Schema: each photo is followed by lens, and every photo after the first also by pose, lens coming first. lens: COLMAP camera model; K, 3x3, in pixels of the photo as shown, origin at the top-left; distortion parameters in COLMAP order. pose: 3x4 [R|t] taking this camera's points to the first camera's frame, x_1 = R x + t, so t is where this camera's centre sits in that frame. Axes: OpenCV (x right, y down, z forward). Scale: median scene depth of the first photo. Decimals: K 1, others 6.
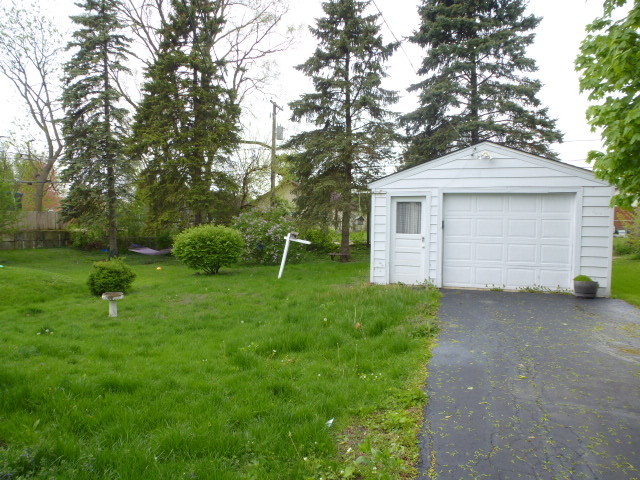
lens RADIAL K [[460.1, 0, 320.0], [0, 460.1, 240.0], [0, 0, 1]] dist [-0.054543, 0.006874]
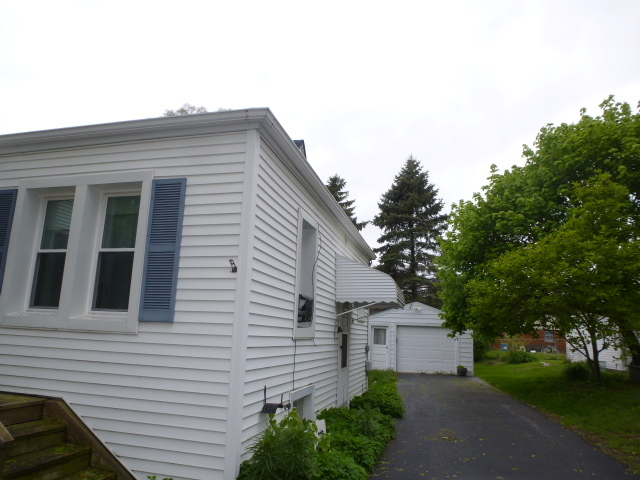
lens RADIAL K [[460.1, 0, 320.0], [0, 460.1, 240.0], [0, 0, 1]] dist [-0.054543, 0.006874]
pose [[0.993446, 0.048659, 0.103430, -0.296150], [-0.022254, 0.969888, -0.242534, 0.033744], [-0.112117, 0.238642, 0.964614, -1.011098]]
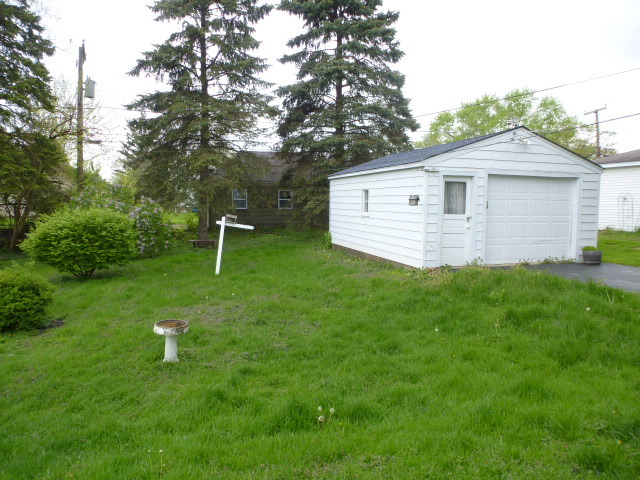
lens RADIAL K [[460.1, 0, 320.0], [0, 460.1, 240.0], [0, 0, 1]] dist [-0.054543, 0.006874]
pose [[0.804408, -0.051646, 0.591828, -0.615578], [0.026293, 0.998333, 0.051382, -0.016797], [-0.593495, -0.025771, 0.804425, 0.382200]]
